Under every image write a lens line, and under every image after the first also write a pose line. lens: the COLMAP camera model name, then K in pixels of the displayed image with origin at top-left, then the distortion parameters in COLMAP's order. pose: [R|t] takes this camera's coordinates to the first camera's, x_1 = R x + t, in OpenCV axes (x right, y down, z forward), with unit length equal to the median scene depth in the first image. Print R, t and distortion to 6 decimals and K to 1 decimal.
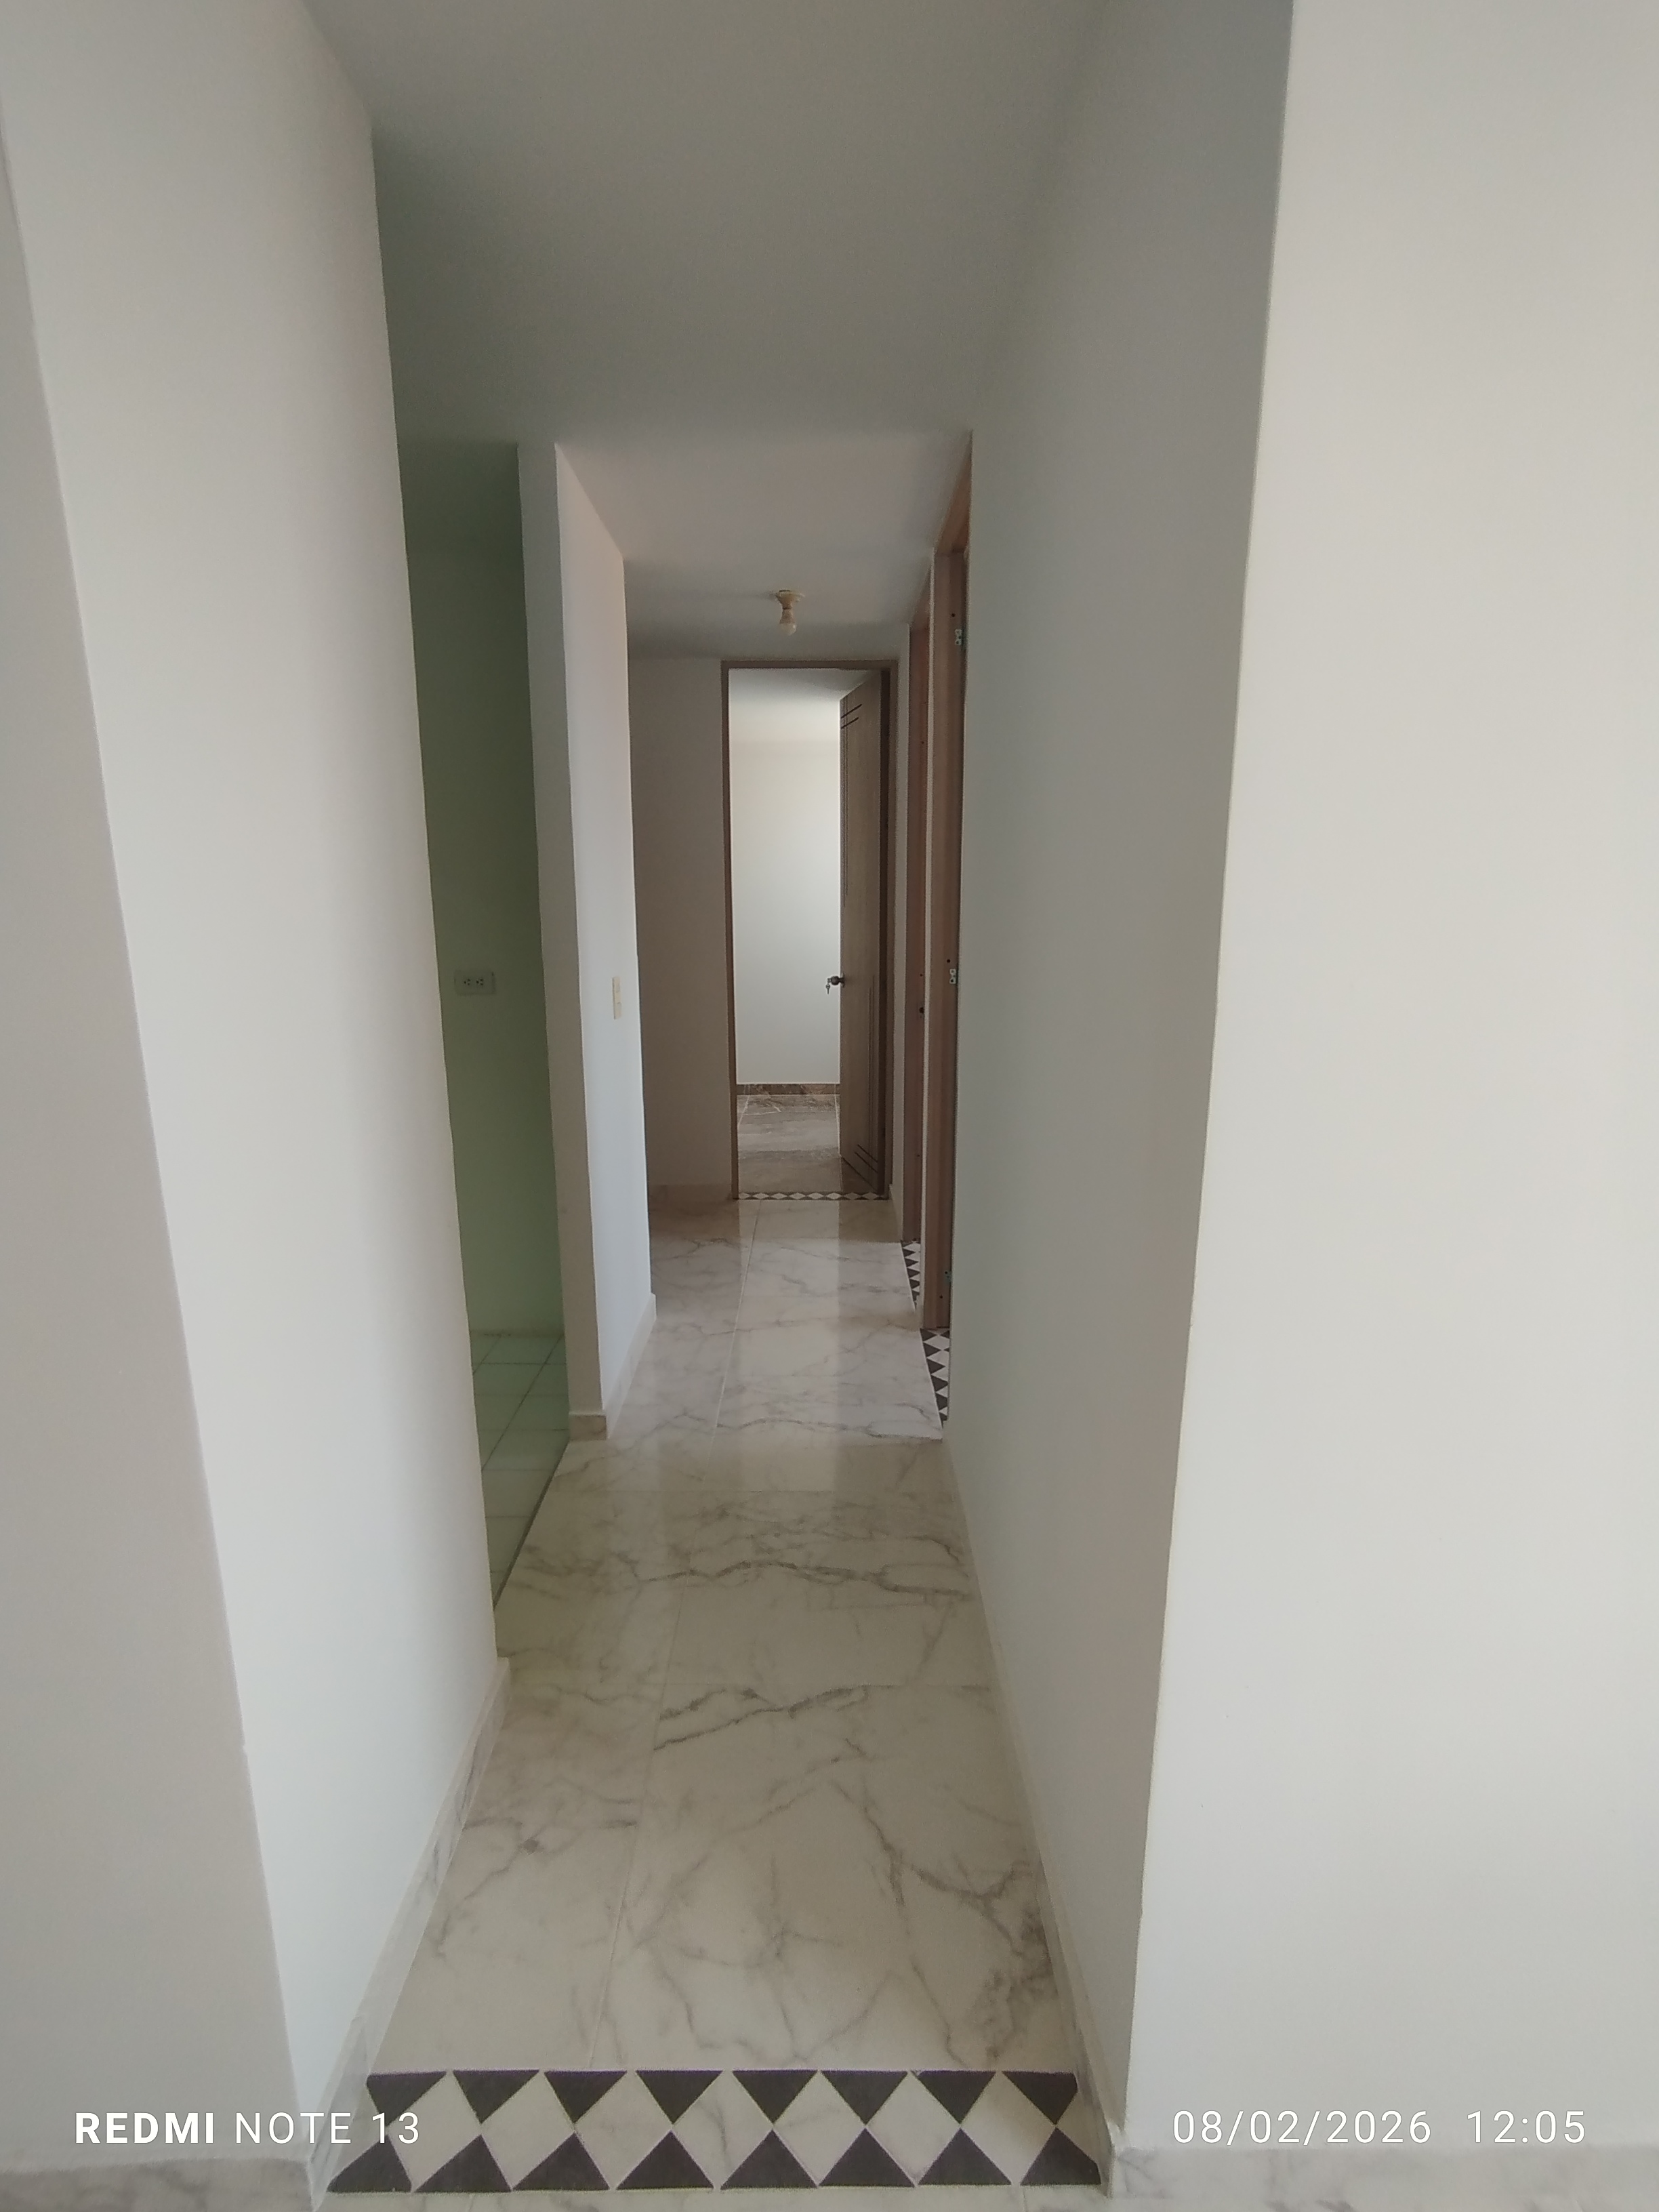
lens RADIAL K [[1013.2, 0, 825.6], [0, 1013.2, 1108.1], [0, 0, 1]] dist [-0.025771, 0.015642]
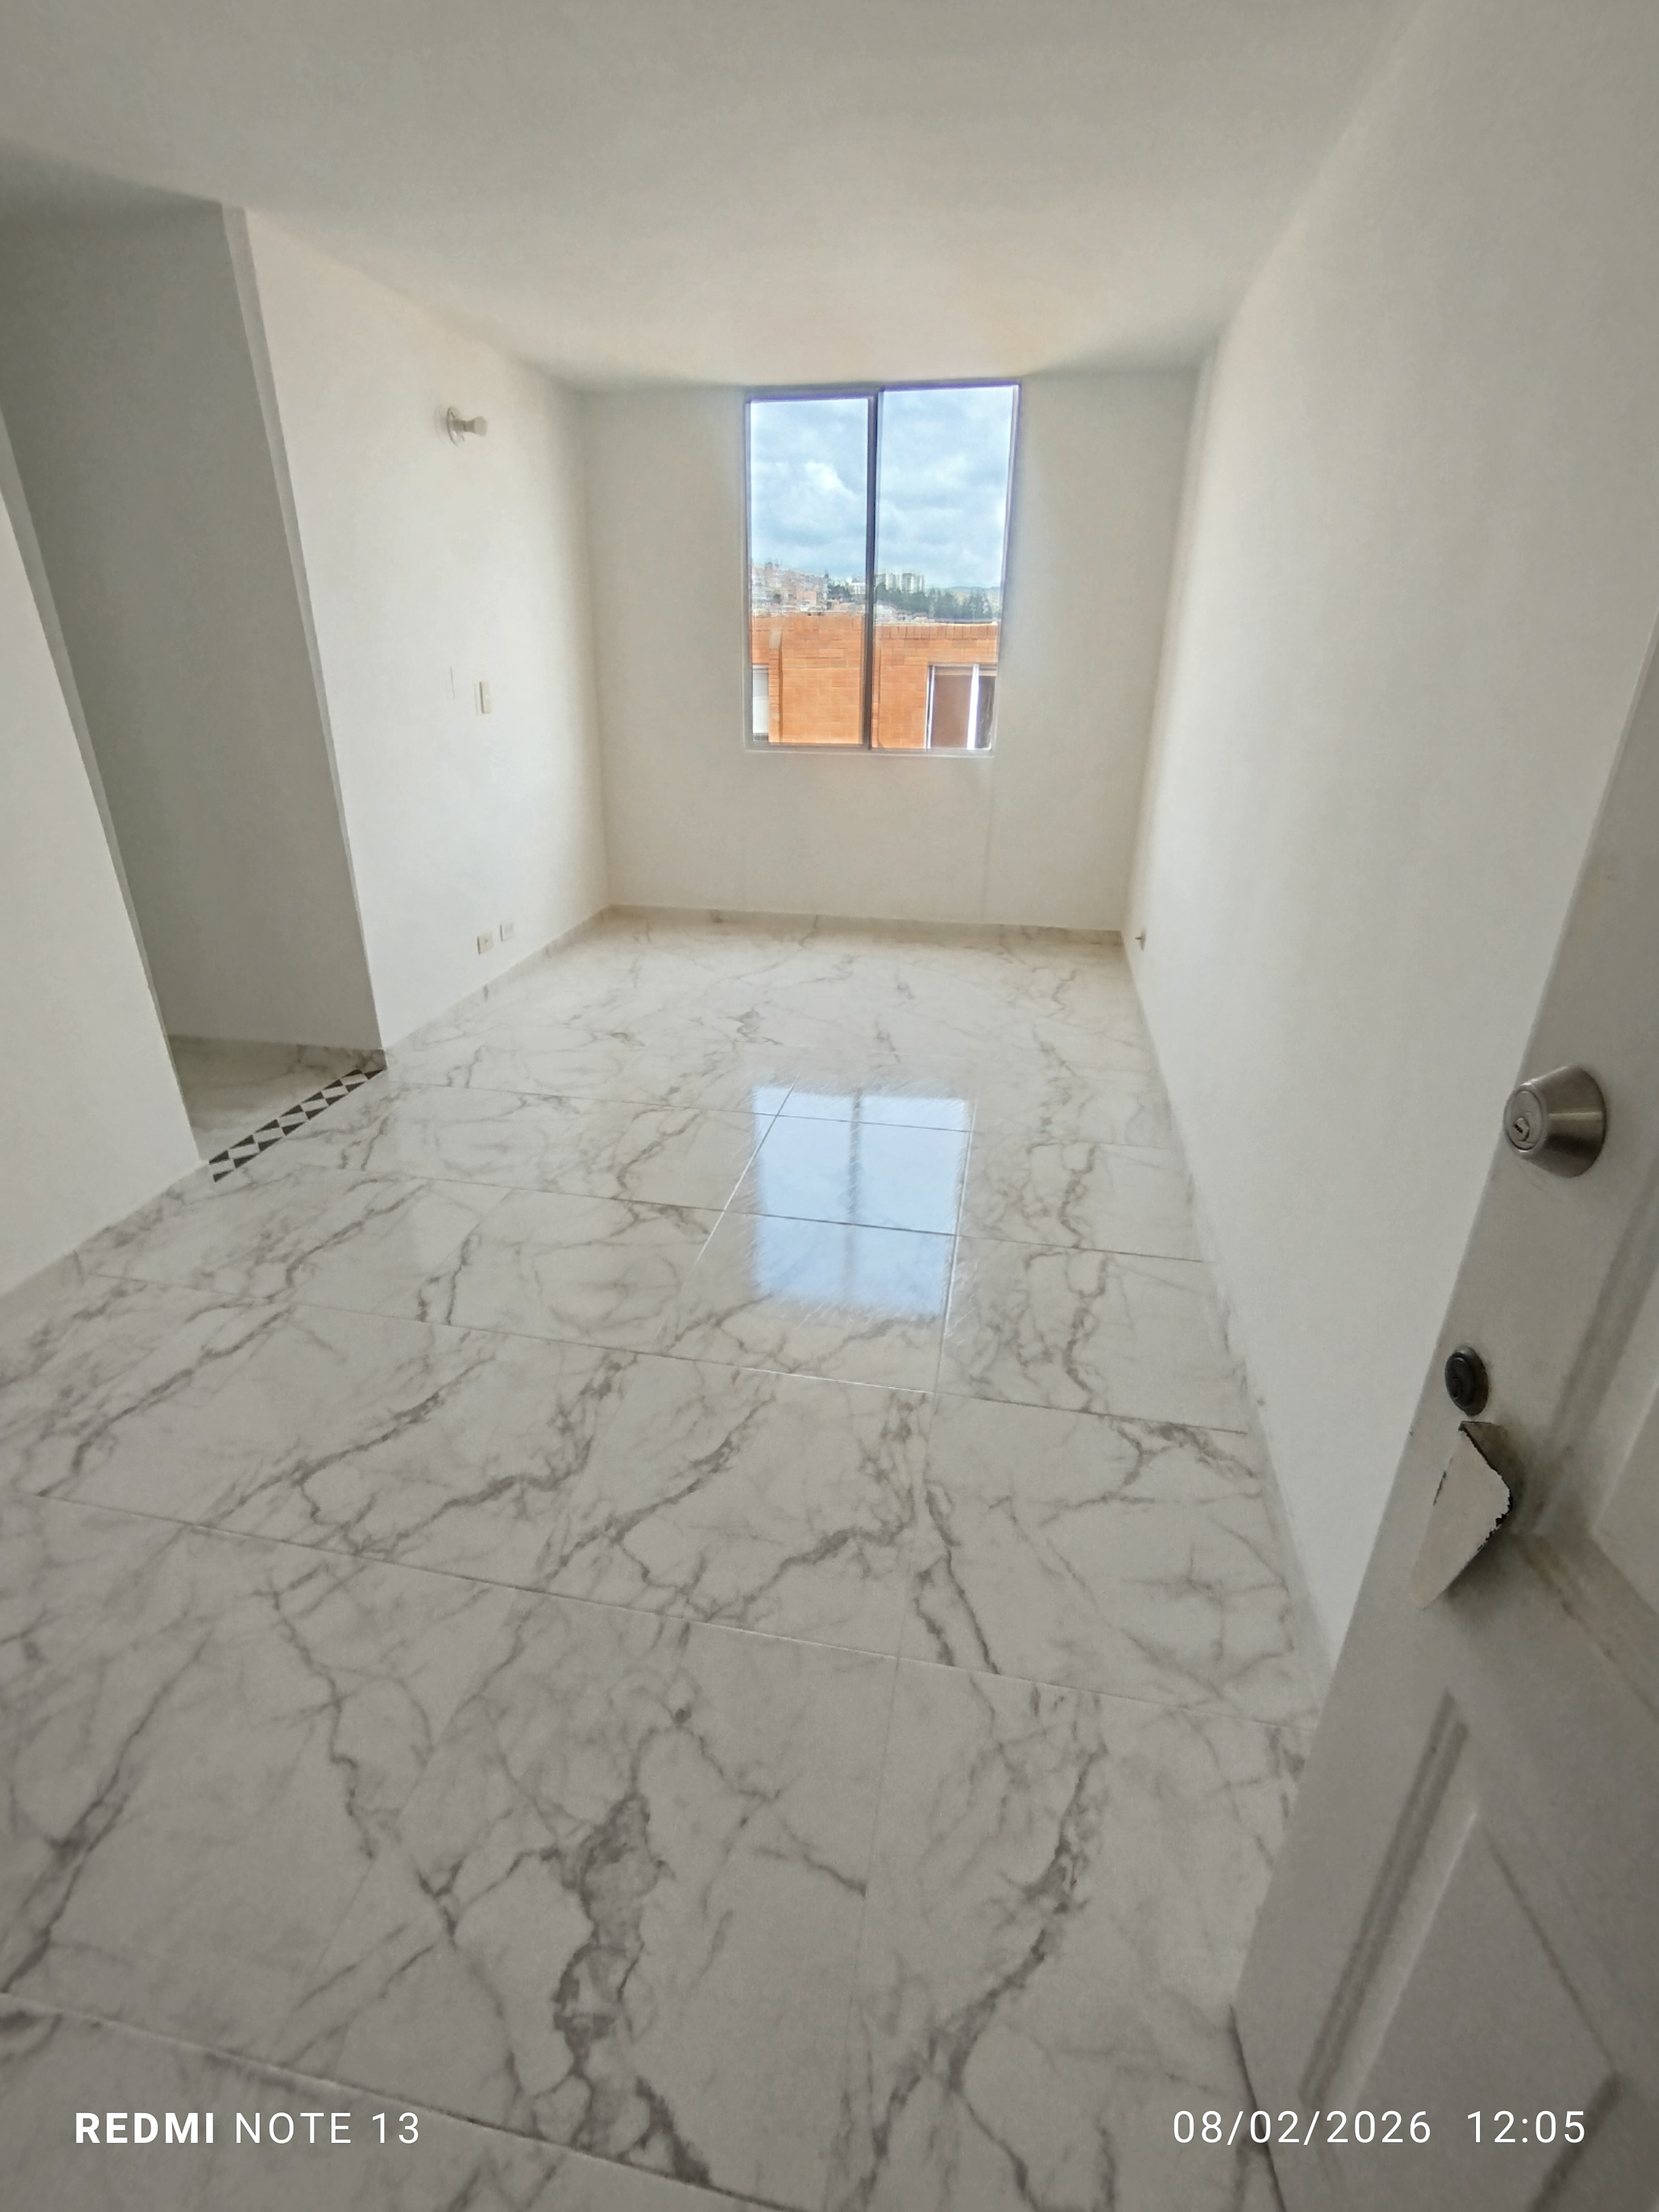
lens RADIAL K [[1013.2, 0, 824.7], [0, 1013.2, 1103.5], [0, 0, 1]] dist [-0.025771, 0.015642]
pose [[0.184833, -0.396965, 0.899030, -2.357847], [0.197490, 0.911134, 0.361708, 0.242488], [-0.962722, 0.110694, 0.246804, -1.148788]]
